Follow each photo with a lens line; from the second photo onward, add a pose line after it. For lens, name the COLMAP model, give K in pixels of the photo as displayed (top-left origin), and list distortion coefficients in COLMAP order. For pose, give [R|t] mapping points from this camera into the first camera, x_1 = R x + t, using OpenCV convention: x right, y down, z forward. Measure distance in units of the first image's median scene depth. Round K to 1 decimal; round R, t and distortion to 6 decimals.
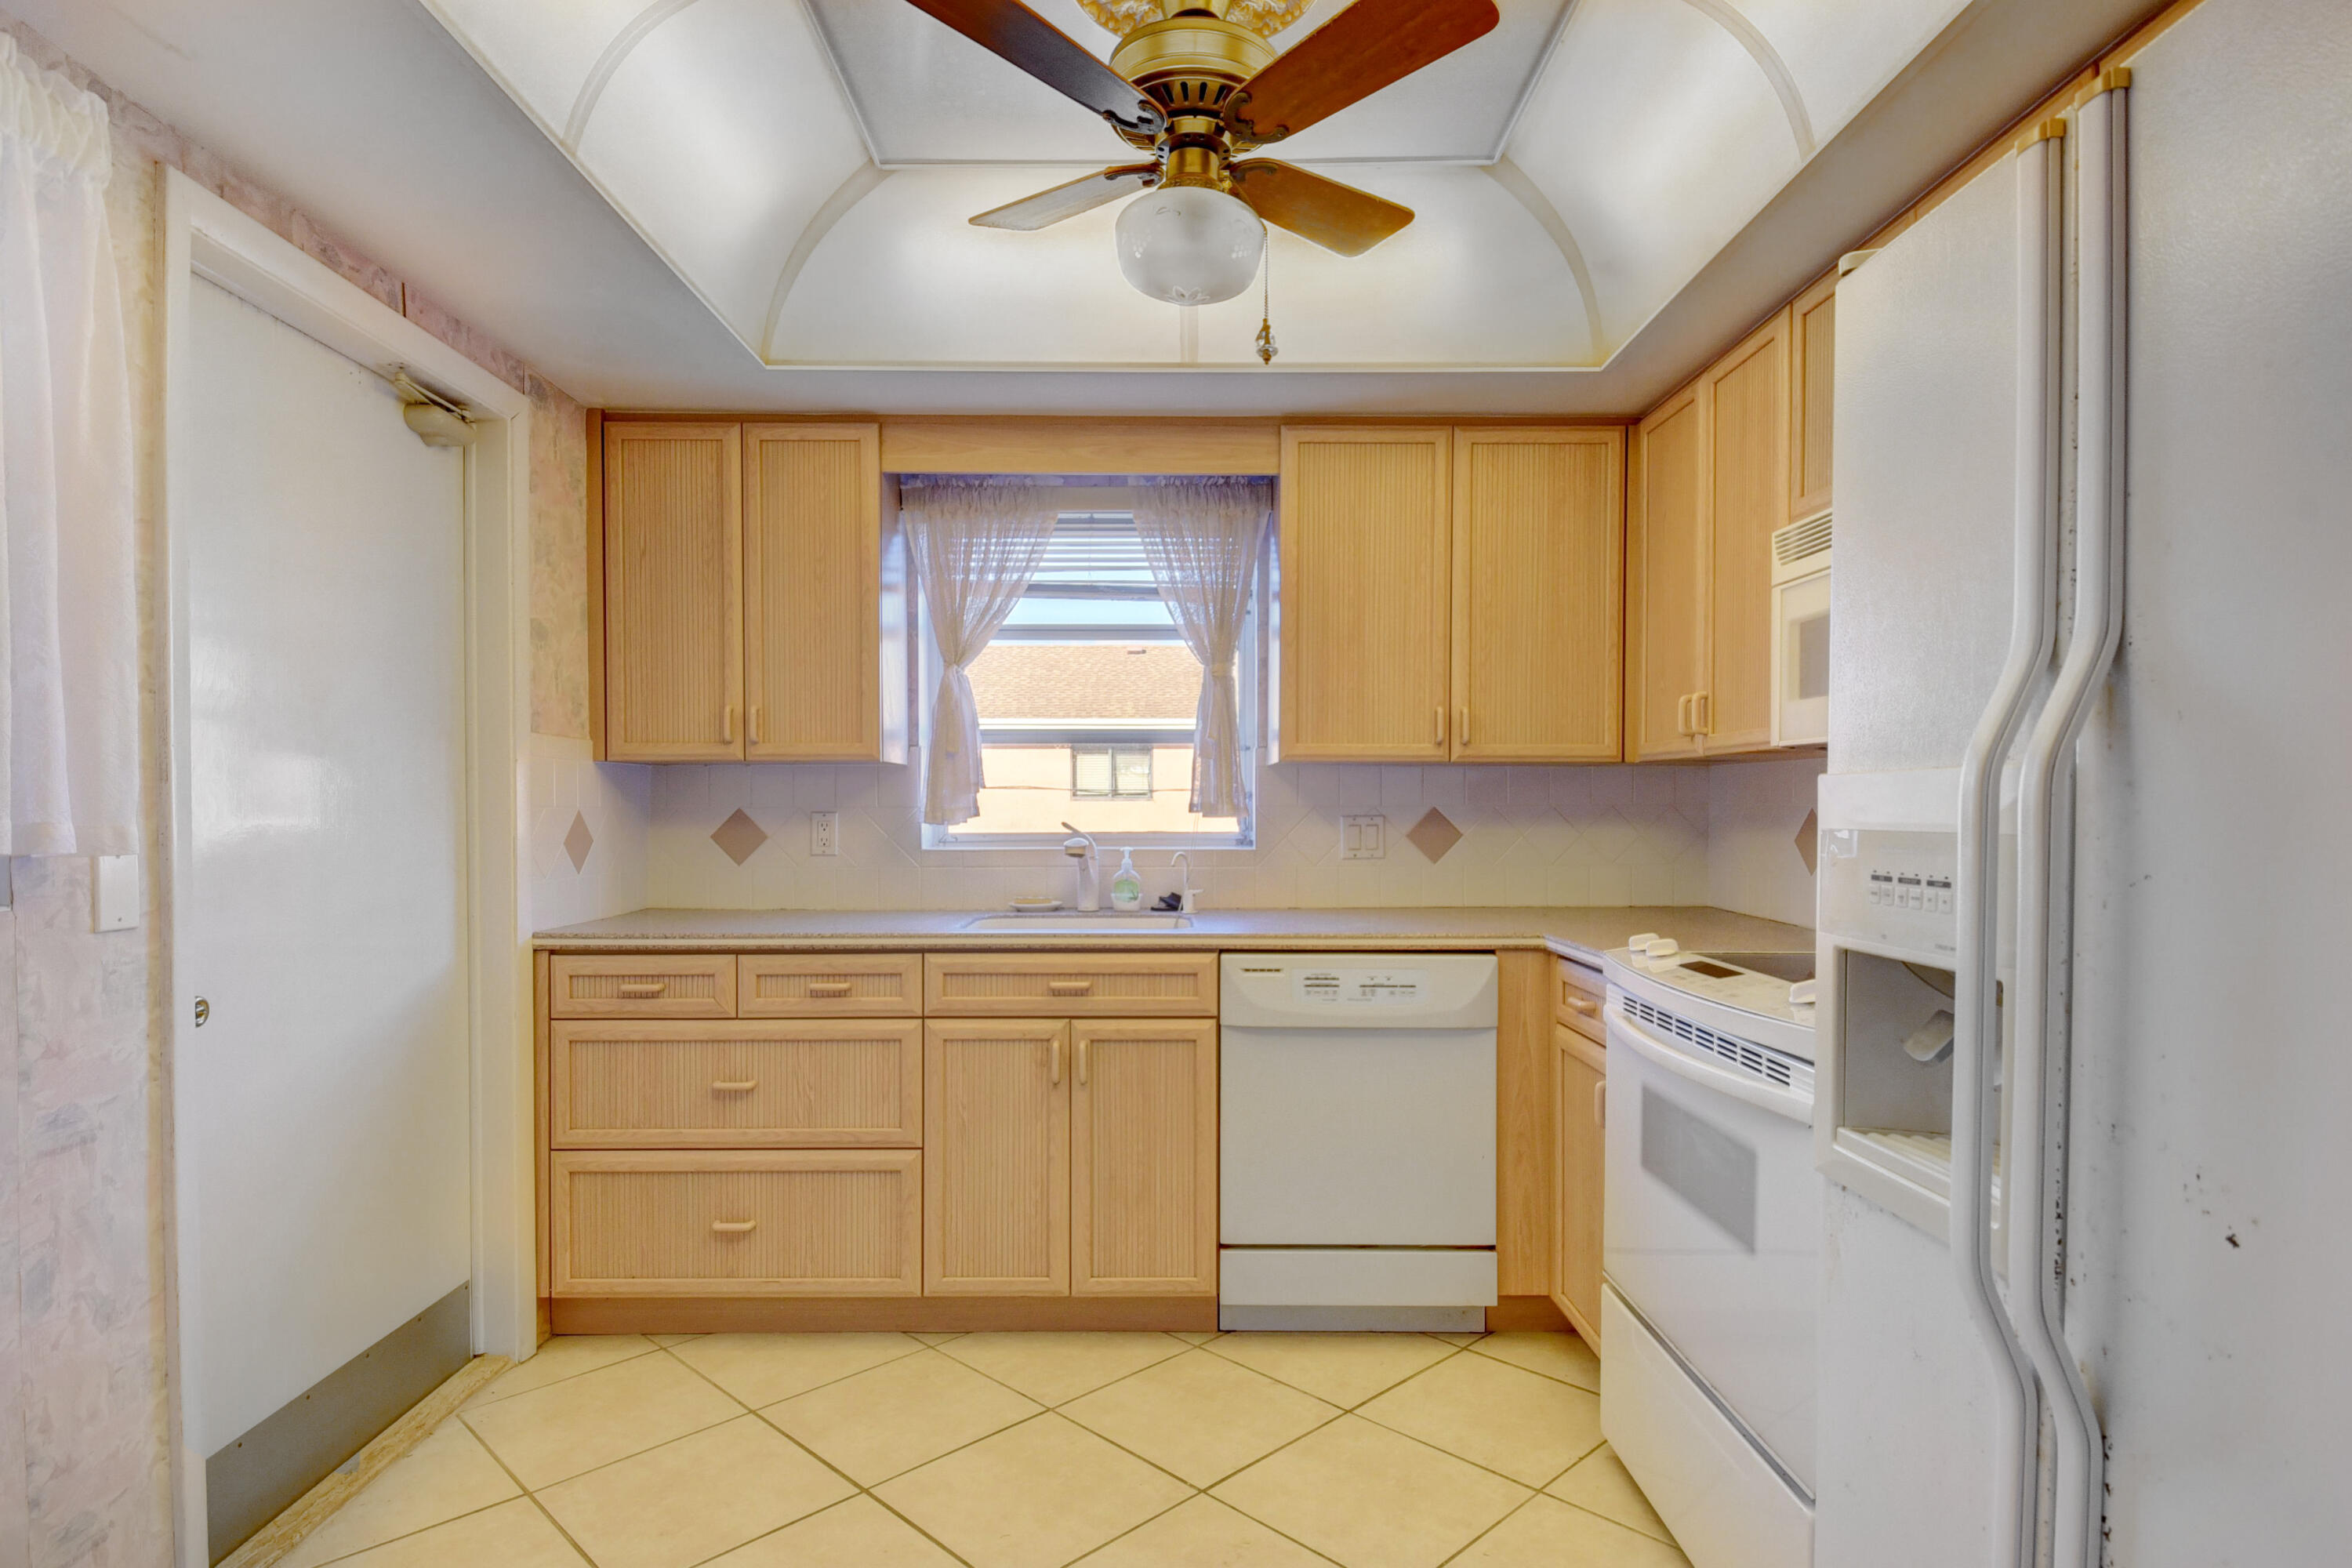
lens RADIAL K [[1279.9, 0, 1171.3], [0, 1279.9, 823.9], [0, 0, 1]] dist [0.020514, -0.000222]
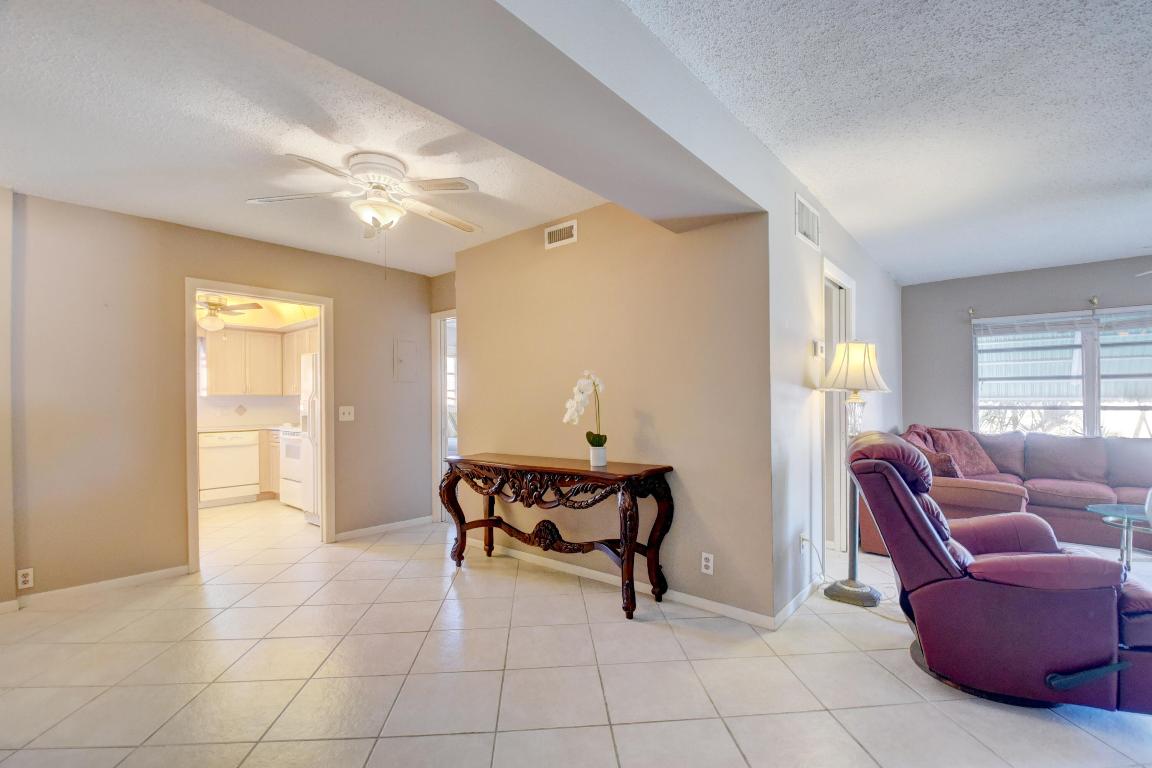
lens RADIAL K [[504.5, 0, 575.5], [0, 504.5, 400.0], [0, 0, 1]] dist [0.002264, -0.017097]
pose [[0.653010, -0.007172, 0.757315, -0.466034], [0.024437, 0.999634, -0.011605, 0.024686], [-0.756955, 0.026084, 0.652946, -1.368891]]
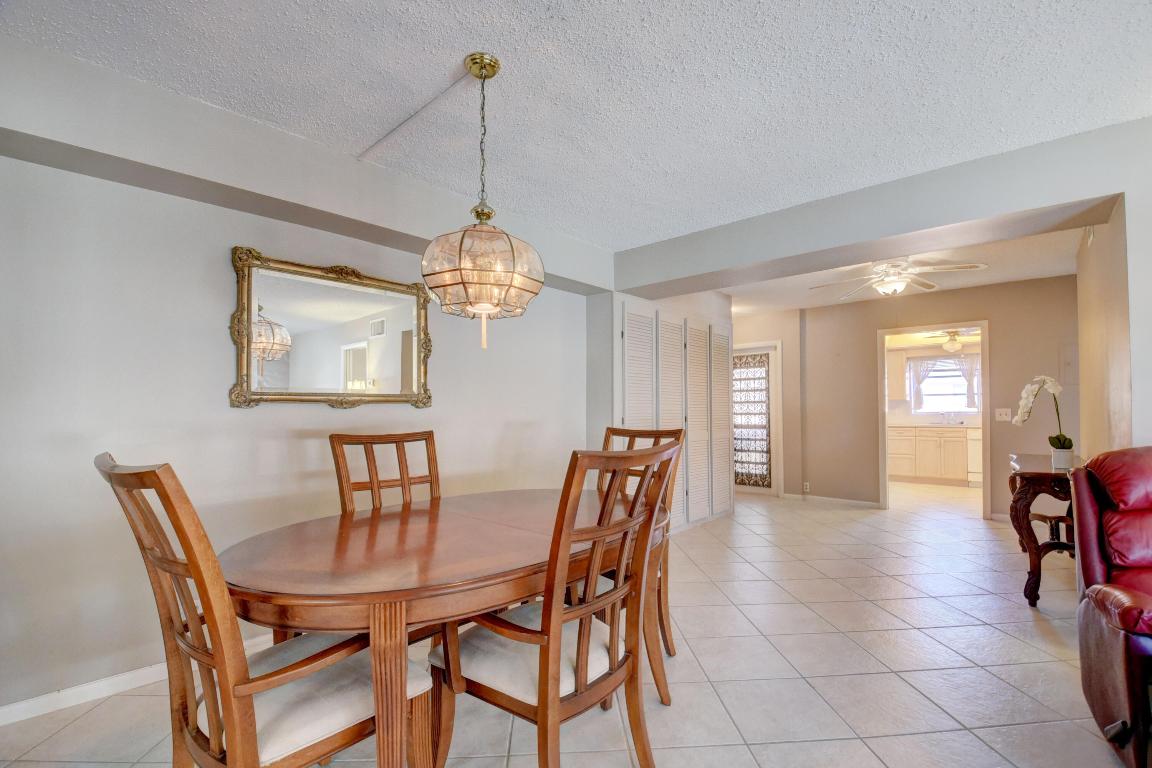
lens RADIAL K [[504.5, 0, 575.5], [0, 504.5, 400.0], [0, 0, 1]] dist [0.002264, -0.017097]
pose [[0.743729, -0.016828, -0.668269, 0.251392], [-0.004746, 0.999525, -0.030452, 0.039664], [0.668464, 0.025820, 0.743296, -2.149159]]
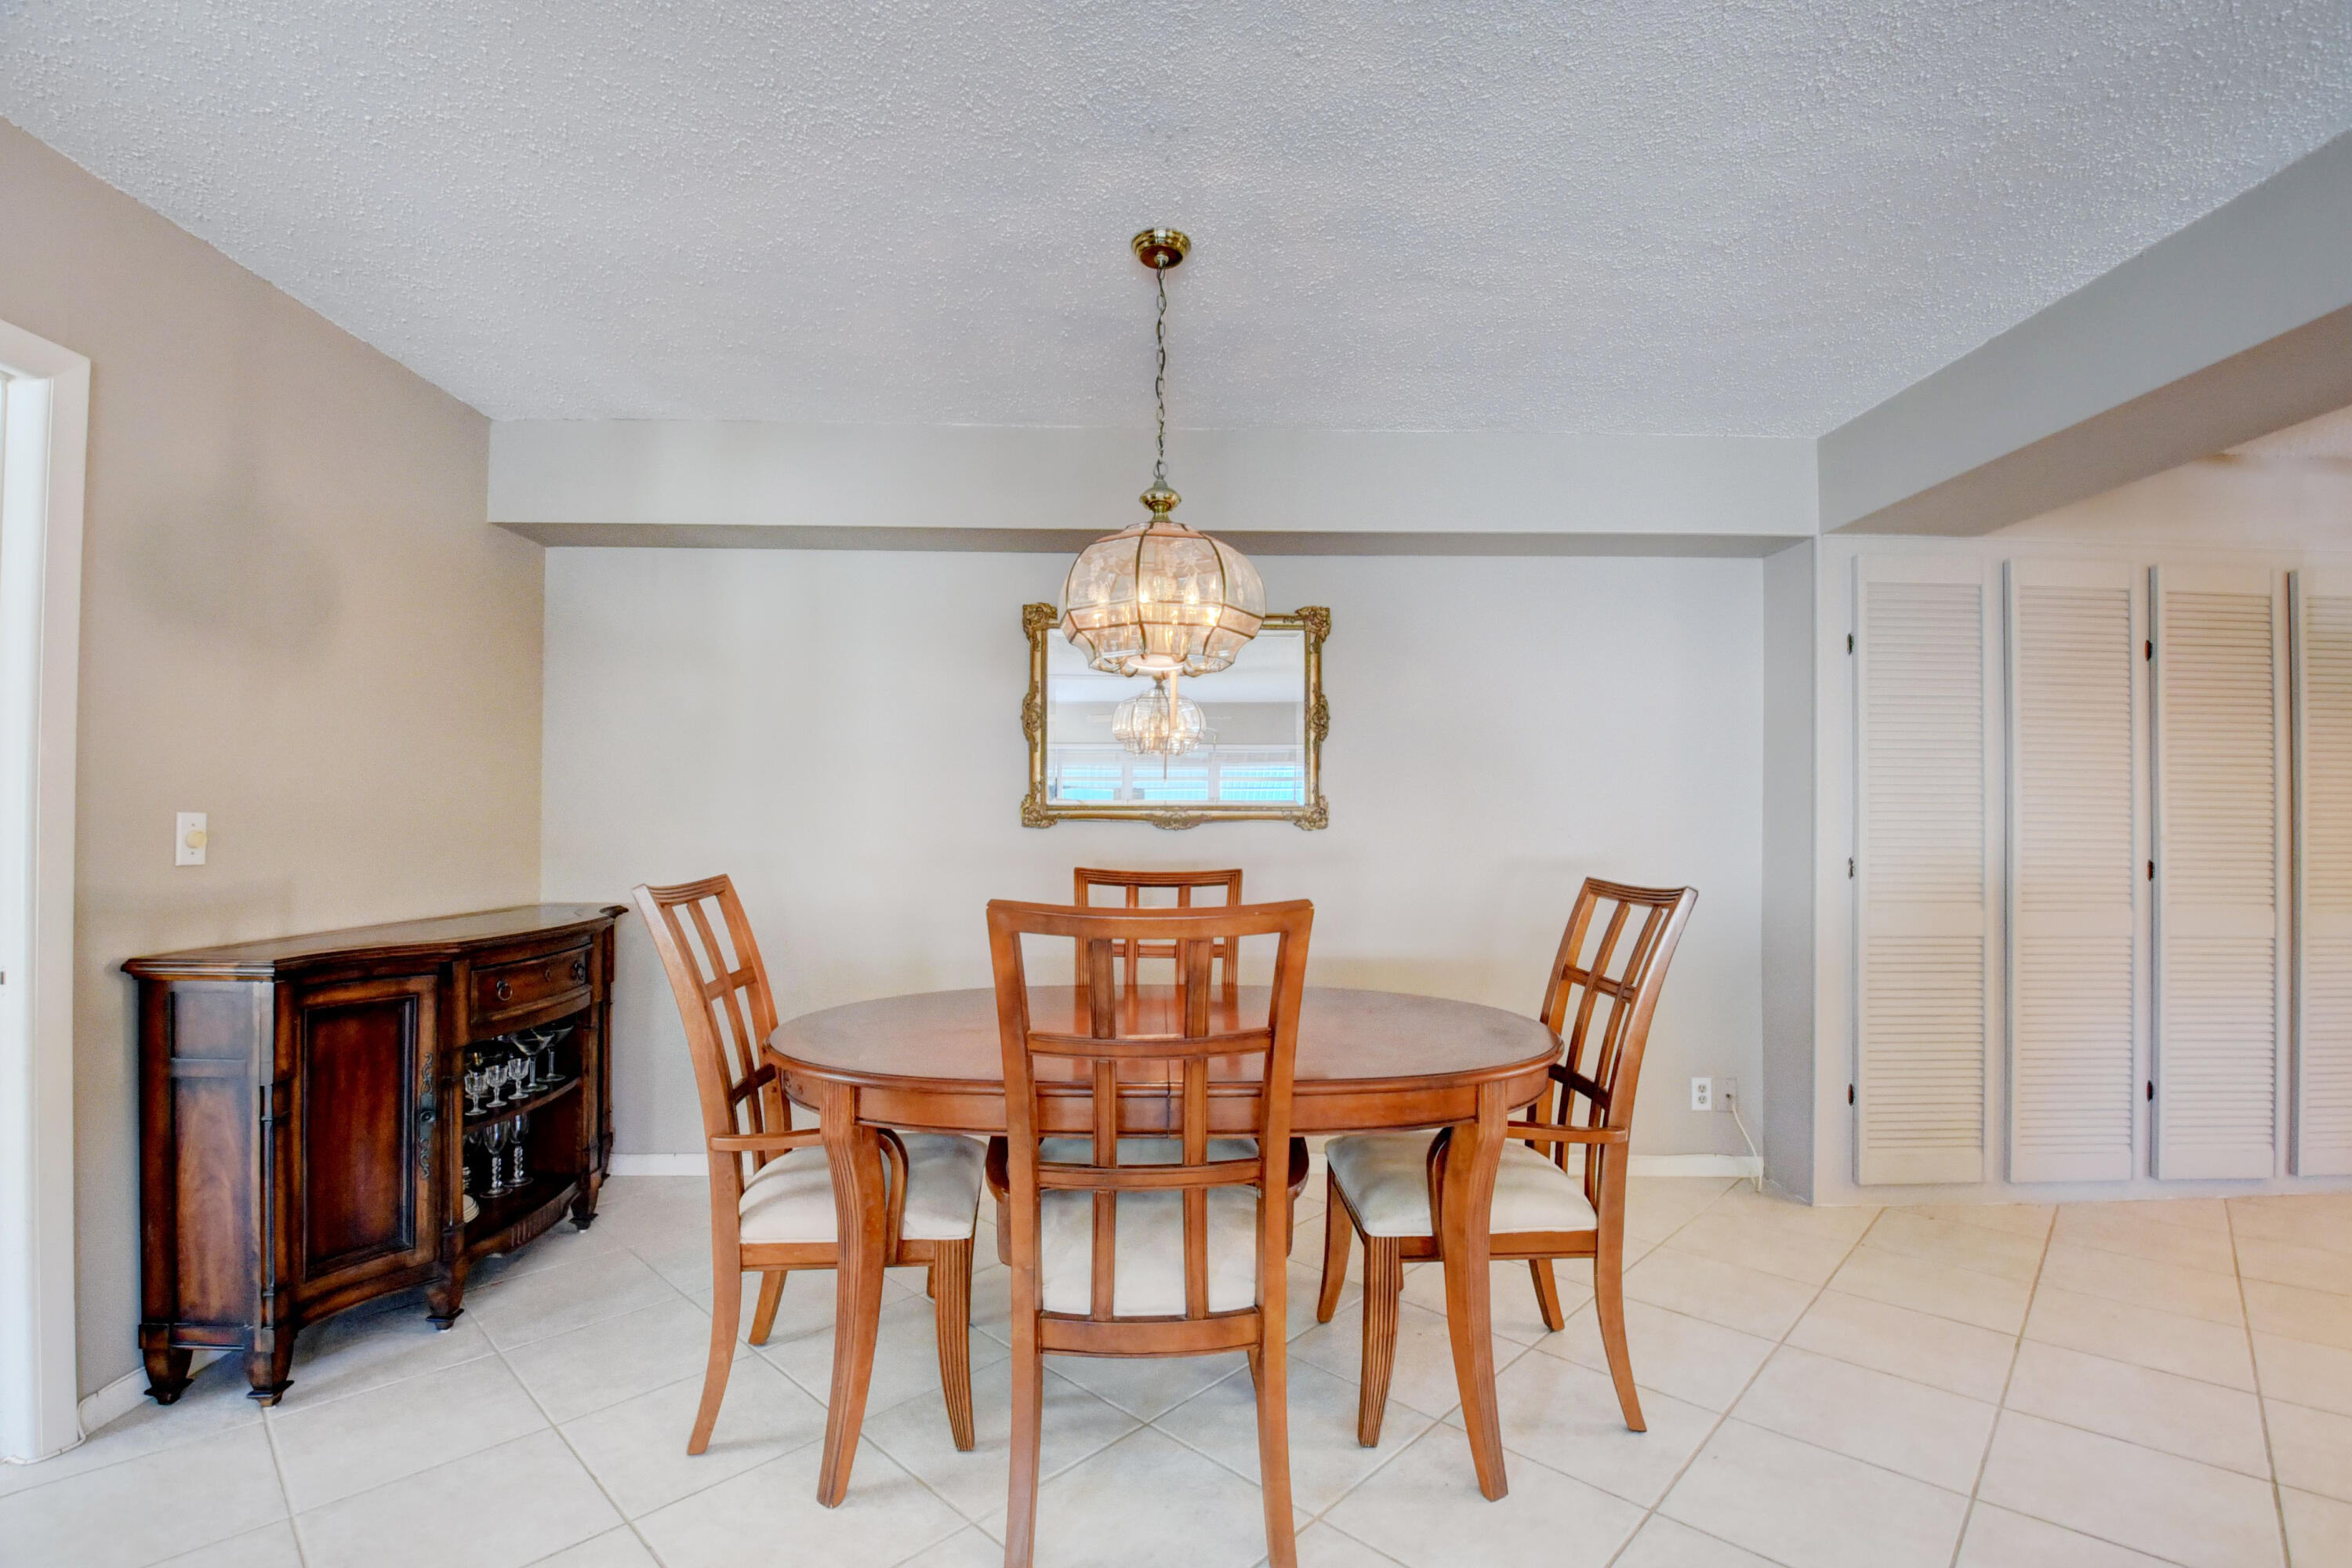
lens RADIAL K [[1030.0, 0, 1174.9], [0, 1030.0, 816.6], [0, 0, 1]] dist [0.002264, -0.017097]
pose [[0.016109, -0.014369, -0.999767, 0.497872], [-0.021526, 0.999660, -0.014715, 0.031520], [0.999639, 0.021758, 0.015794, -1.770026]]
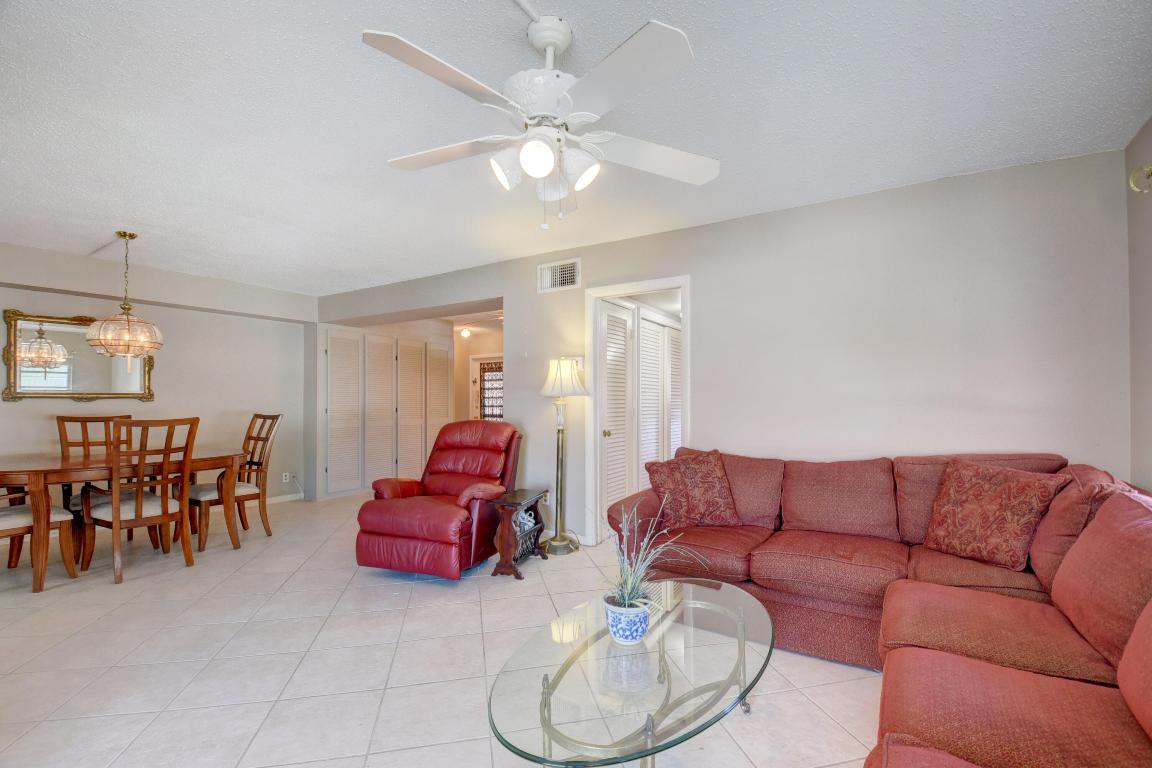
lens RADIAL K [[504.5, 0, 575.5], [0, 504.5, 400.0], [0, 0, 1]] dist [0.002264, -0.017097]
pose [[0.842089, -0.002658, -0.539332, 1.368512], [-0.007506, 0.999833, -0.016648, 0.036693], [0.539286, 0.018067, 0.841929, -2.209181]]
